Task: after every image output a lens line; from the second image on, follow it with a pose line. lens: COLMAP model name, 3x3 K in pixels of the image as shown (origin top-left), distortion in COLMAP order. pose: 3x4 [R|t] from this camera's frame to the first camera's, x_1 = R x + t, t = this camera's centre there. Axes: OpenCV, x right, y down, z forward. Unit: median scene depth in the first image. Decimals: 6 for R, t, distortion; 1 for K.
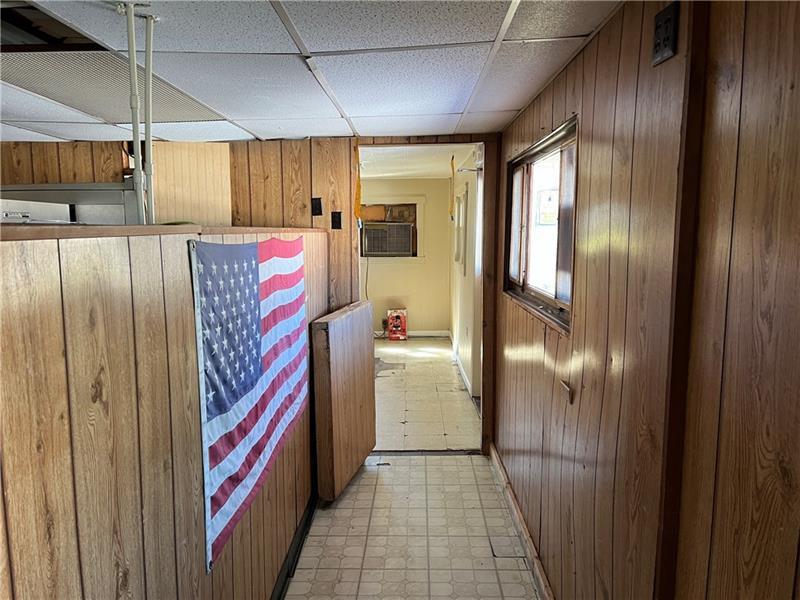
lens RADIAL K [[612.2, 0, 399.1], [0, 612.2, 301.3], [0, 0, 1]] dist [0.046055, -0.000596]
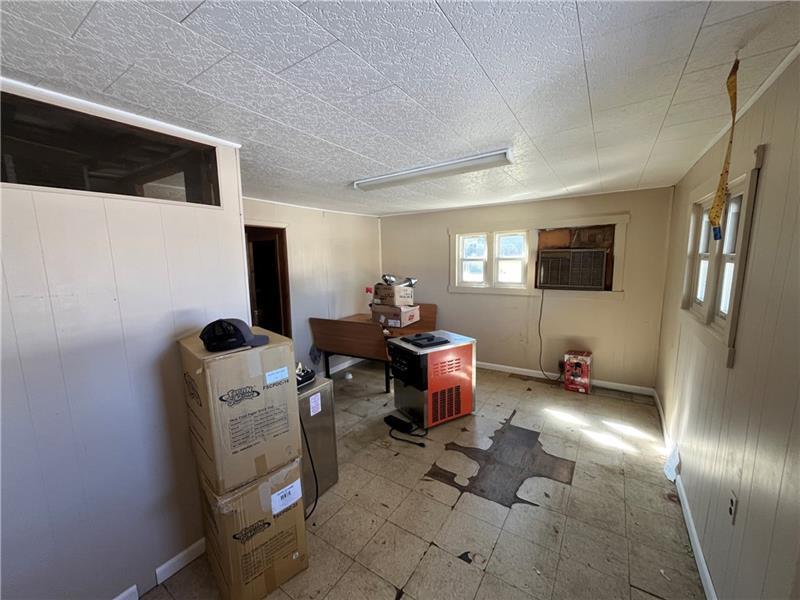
lens RADIAL K [[323.2, 0, 401.7], [0, 323.2, 299.2], [0, 0, 1]] dist [-0.002202, 0.000254]
pose [[0.850754, 0.062335, -0.521854, 0.016880], [-0.051198, 0.998048, 0.035750, -0.063712], [0.523064, -0.003696, 0.852285, 0.499274]]
